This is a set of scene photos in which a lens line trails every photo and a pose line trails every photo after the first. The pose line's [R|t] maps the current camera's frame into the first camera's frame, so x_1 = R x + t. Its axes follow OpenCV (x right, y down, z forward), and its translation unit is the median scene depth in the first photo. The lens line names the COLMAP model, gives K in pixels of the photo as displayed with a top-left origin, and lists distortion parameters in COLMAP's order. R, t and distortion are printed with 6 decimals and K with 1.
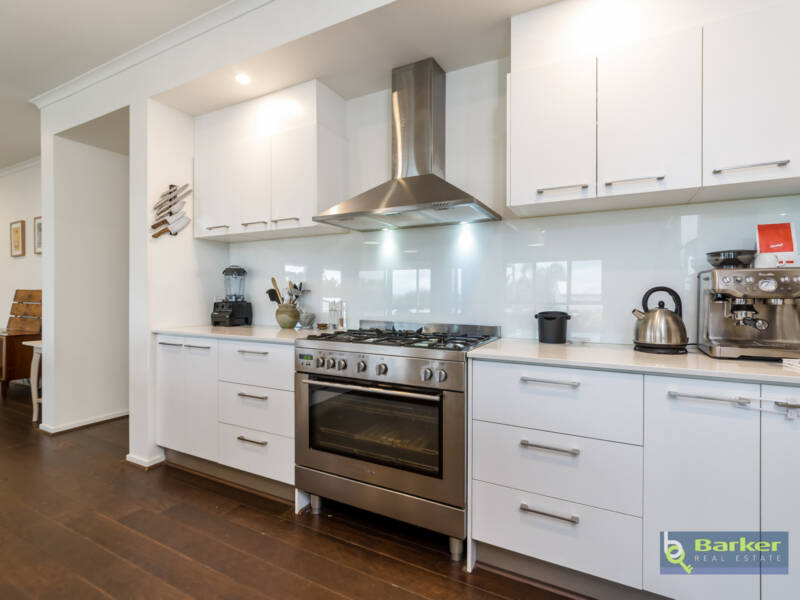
lens RADIAL K [[381.1, 0, 399.2], [0, 381.1, 296.6], [0, 0, 1]] dist [0.001096, 0.000018]
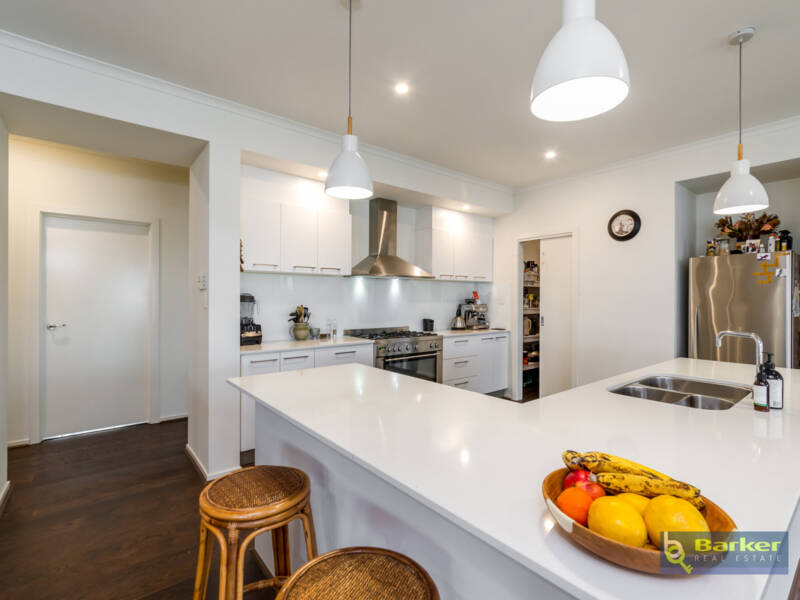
lens RADIAL K [[381.1, 0, 401.5], [0, 381.1, 299.8], [0, 0, 1]] dist [0.001096, 0.000018]
pose [[0.398258, -0.001906, 0.917271, -2.098791], [0.006774, 0.999977, -0.000864, -0.092005], [-0.917248, 0.006558, 0.398262, 0.151631]]
